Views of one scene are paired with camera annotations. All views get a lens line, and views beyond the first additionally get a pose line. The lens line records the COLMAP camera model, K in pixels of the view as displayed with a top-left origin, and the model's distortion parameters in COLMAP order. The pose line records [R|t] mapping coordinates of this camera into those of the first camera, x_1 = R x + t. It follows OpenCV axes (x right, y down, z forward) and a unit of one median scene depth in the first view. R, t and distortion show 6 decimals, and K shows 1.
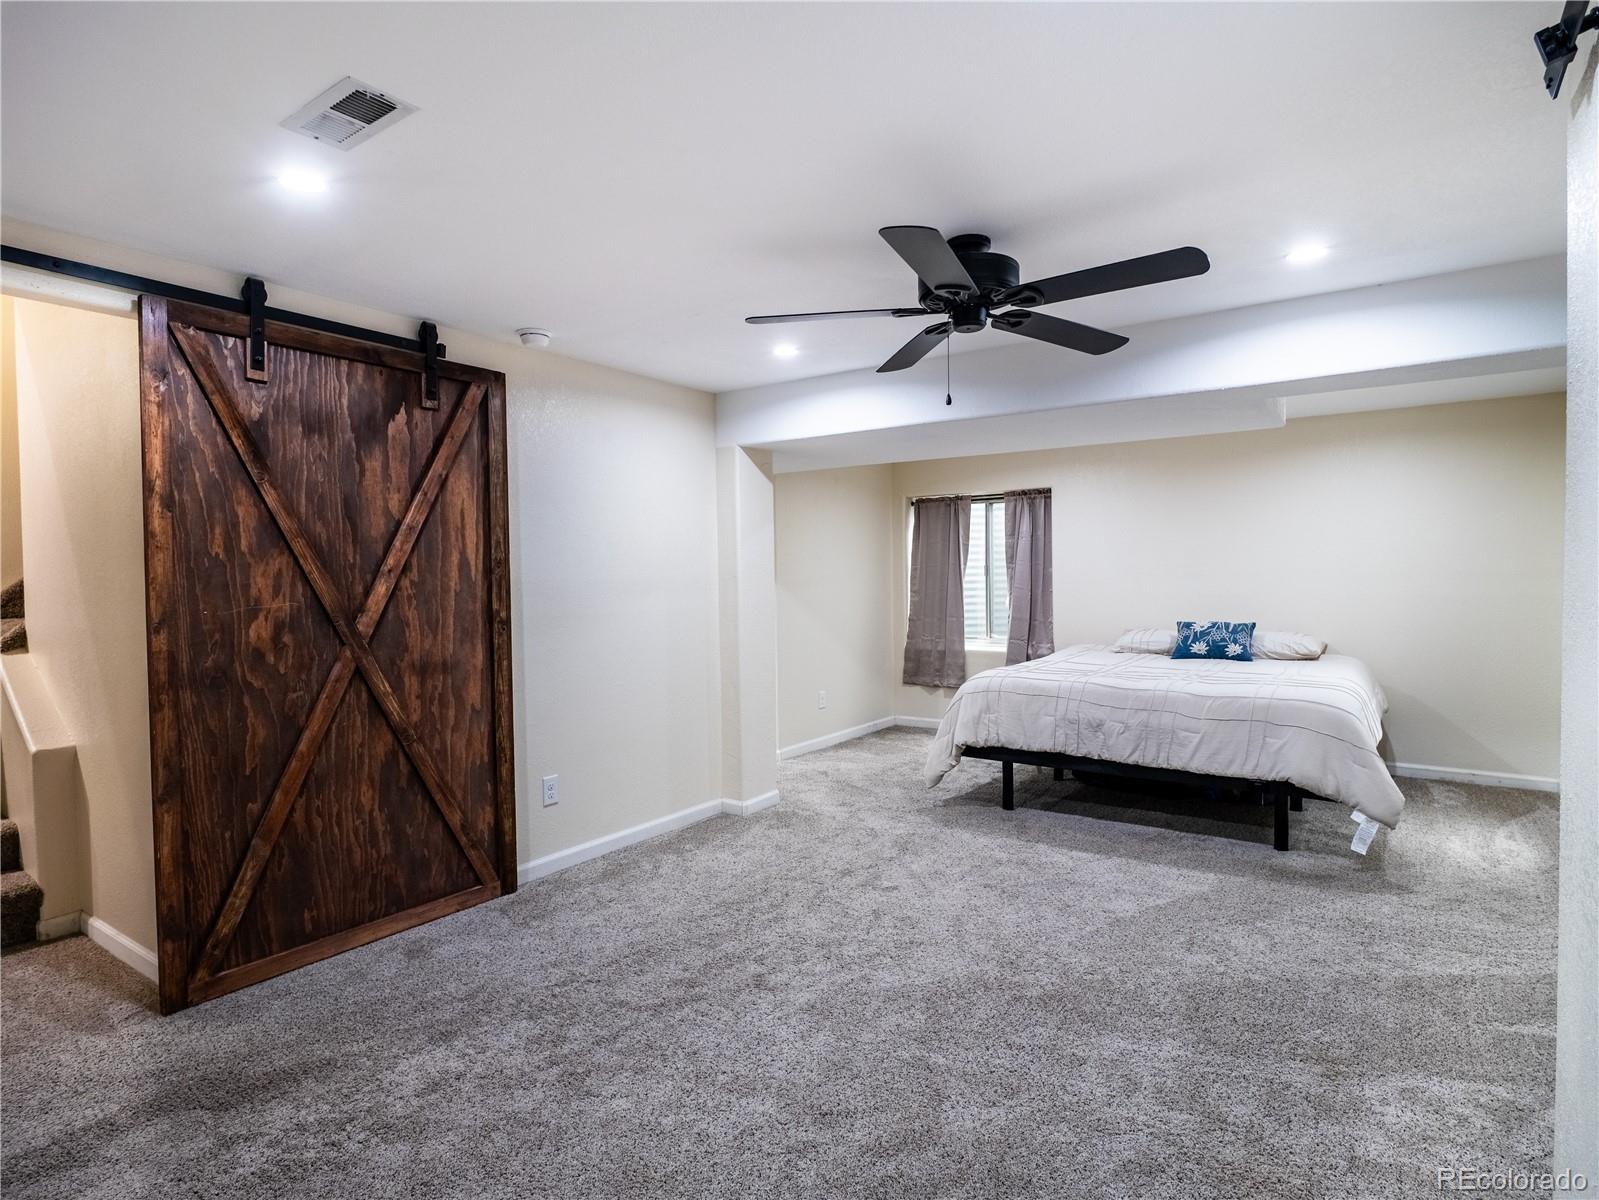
lens RADIAL K [[874.0, 0, 795.8], [0, 874.0, 595.6], [0, 0, 1]] dist [-0.004544, 0.000969]
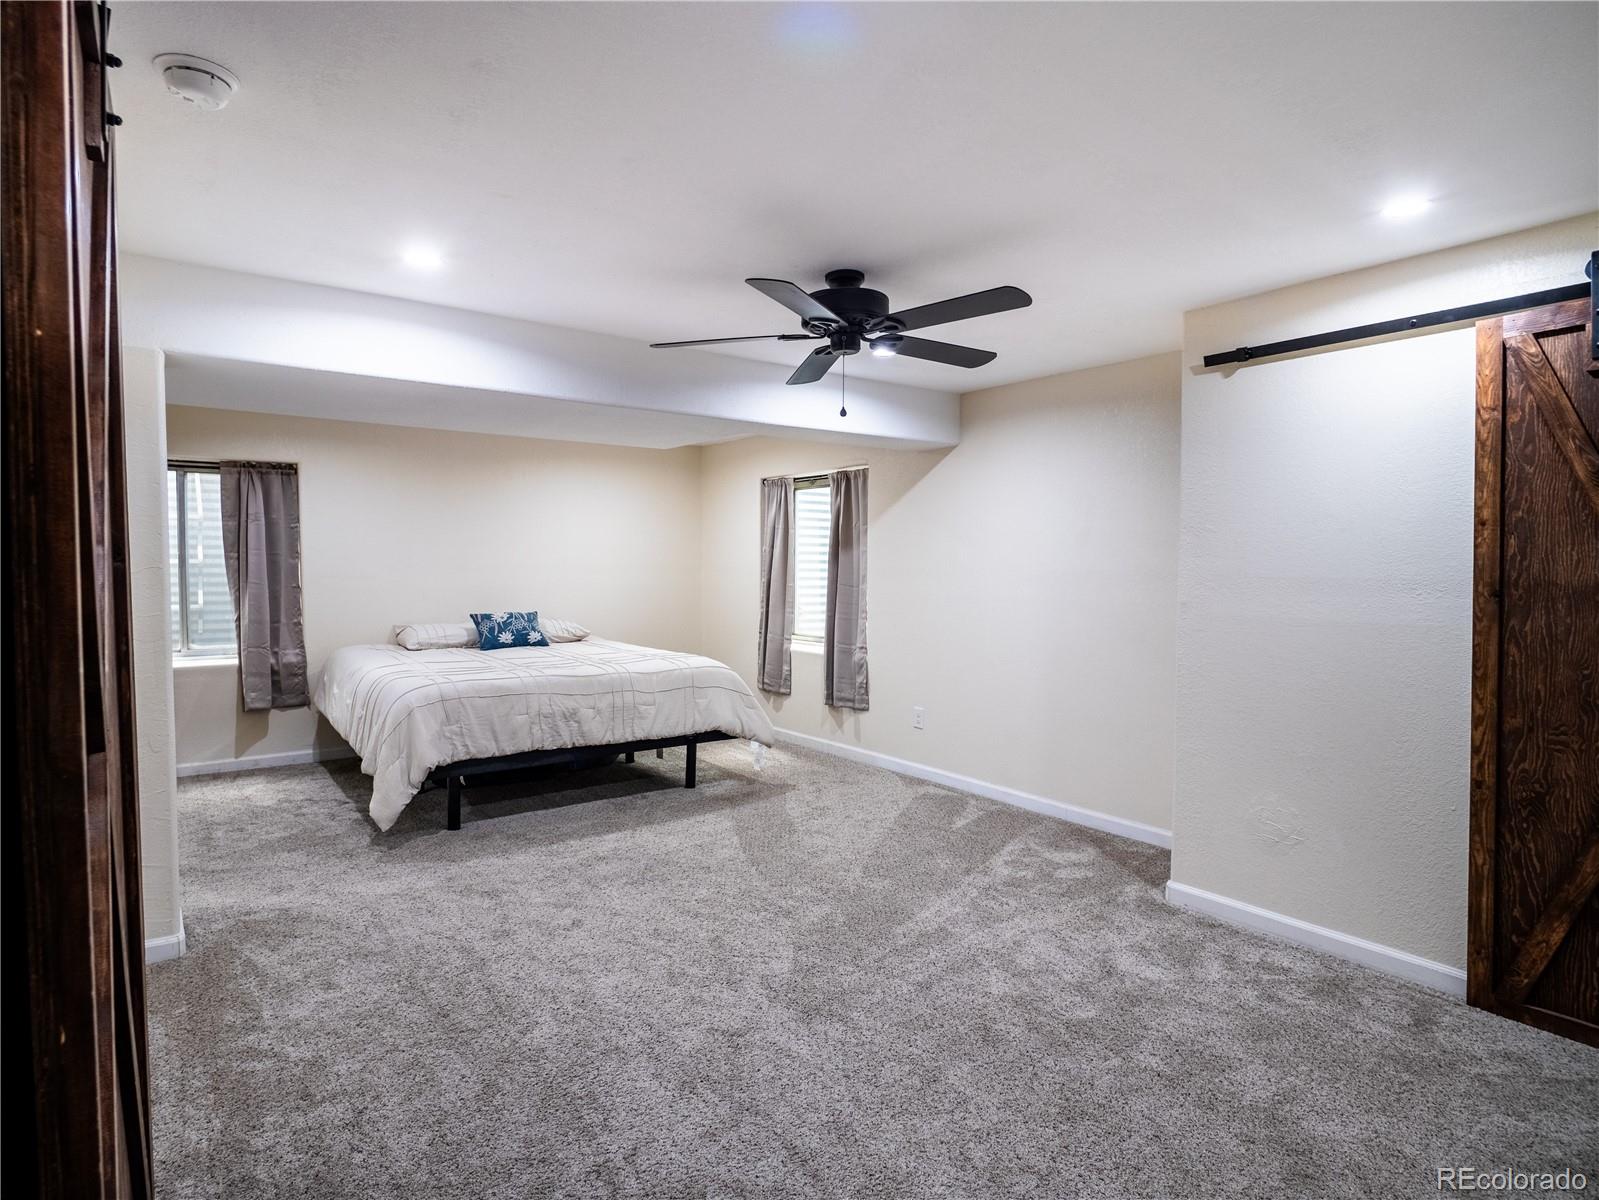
lens RADIAL K [[874.0, 0, 795.8], [0, 874.0, 595.6], [0, 0, 1]] dist [-0.004544, 0.000969]
pose [[0.307804, -0.024774, 0.951127, -0.524514], [0.015534, 0.999659, 0.021011, -0.009502], [-0.951323, 0.008307, 0.308084, 0.408884]]
